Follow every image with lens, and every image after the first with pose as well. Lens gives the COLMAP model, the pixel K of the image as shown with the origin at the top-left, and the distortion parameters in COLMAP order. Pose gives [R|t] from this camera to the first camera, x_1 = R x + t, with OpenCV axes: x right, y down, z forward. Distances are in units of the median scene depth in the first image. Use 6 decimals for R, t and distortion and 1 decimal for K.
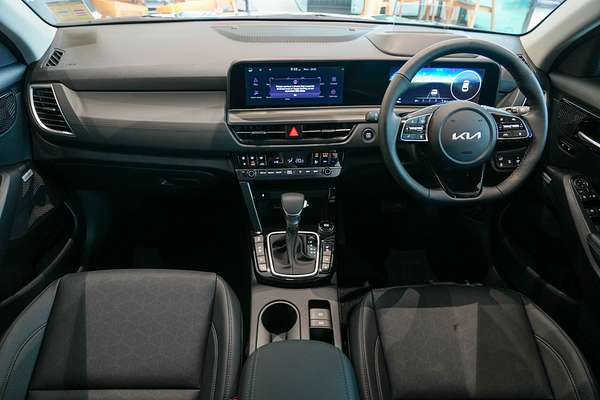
lens RADIAL K [[414.0, 0, 300.0], [0, 414.0, 200.0], [0, 0, 1]] dist [-0.000556, 0.005413]
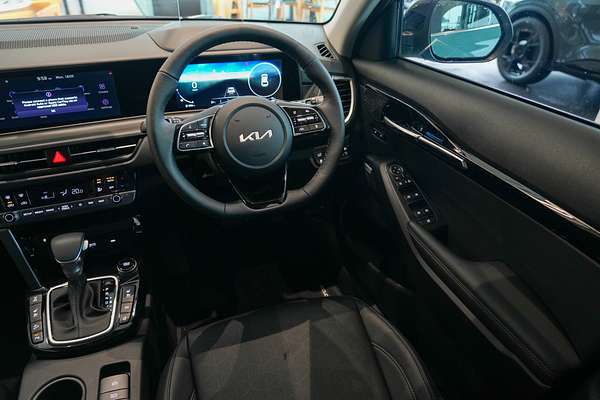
lens RADIAL K [[414.0, 0, 300.0], [0, 414.0, 200.0], [0, 0, 1]] dist [-0.000556, 0.005413]
pose [[0.958134, -0.159461, 0.237805, 0.230407], [0.164840, 0.986316, -0.002775, -0.005144], [-0.234108, 0.041859, 0.971309, 0.129375]]
